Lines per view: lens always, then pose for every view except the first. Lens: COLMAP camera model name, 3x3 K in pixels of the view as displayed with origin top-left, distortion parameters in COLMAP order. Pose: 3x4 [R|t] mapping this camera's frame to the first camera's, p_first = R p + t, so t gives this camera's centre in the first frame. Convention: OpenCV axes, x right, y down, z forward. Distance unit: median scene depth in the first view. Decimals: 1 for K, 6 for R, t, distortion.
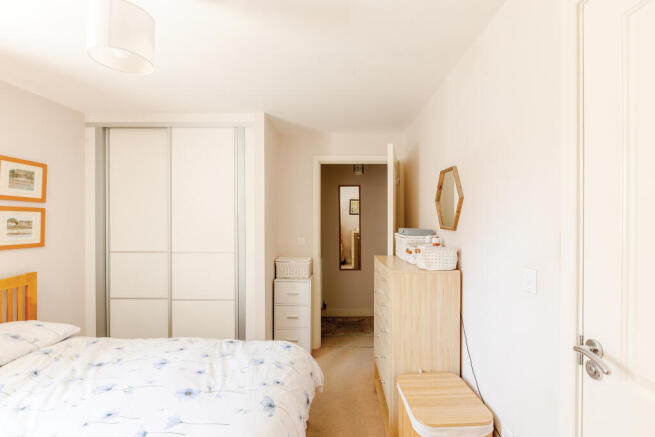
lens RADIAL K [[334.1, 0, 326.6], [0, 334.1, 226.8], [0, 0, 1]] dist [0.000571, 0.000054]
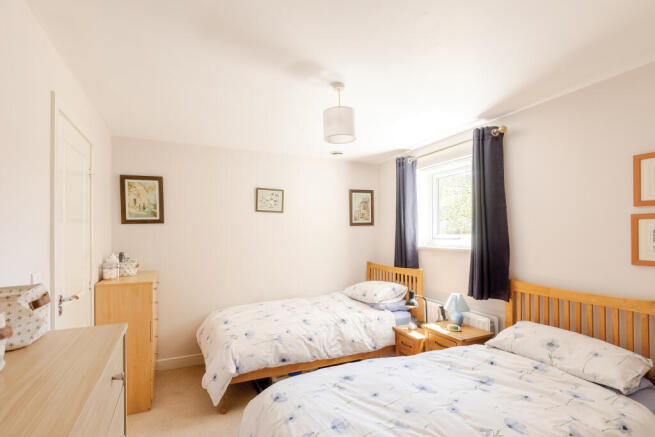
lens RADIAL K [[334.1, 0, 326.6], [0, 334.1, 226.8], [0, 0, 1]] dist [0.000571, 0.000054]
pose [[-0.897107, -0.004529, -0.441791, 0.153397], [-0.004688, 0.999989, -0.000730, -0.029046], [0.441789, 0.001416, -0.897118, 1.783756]]
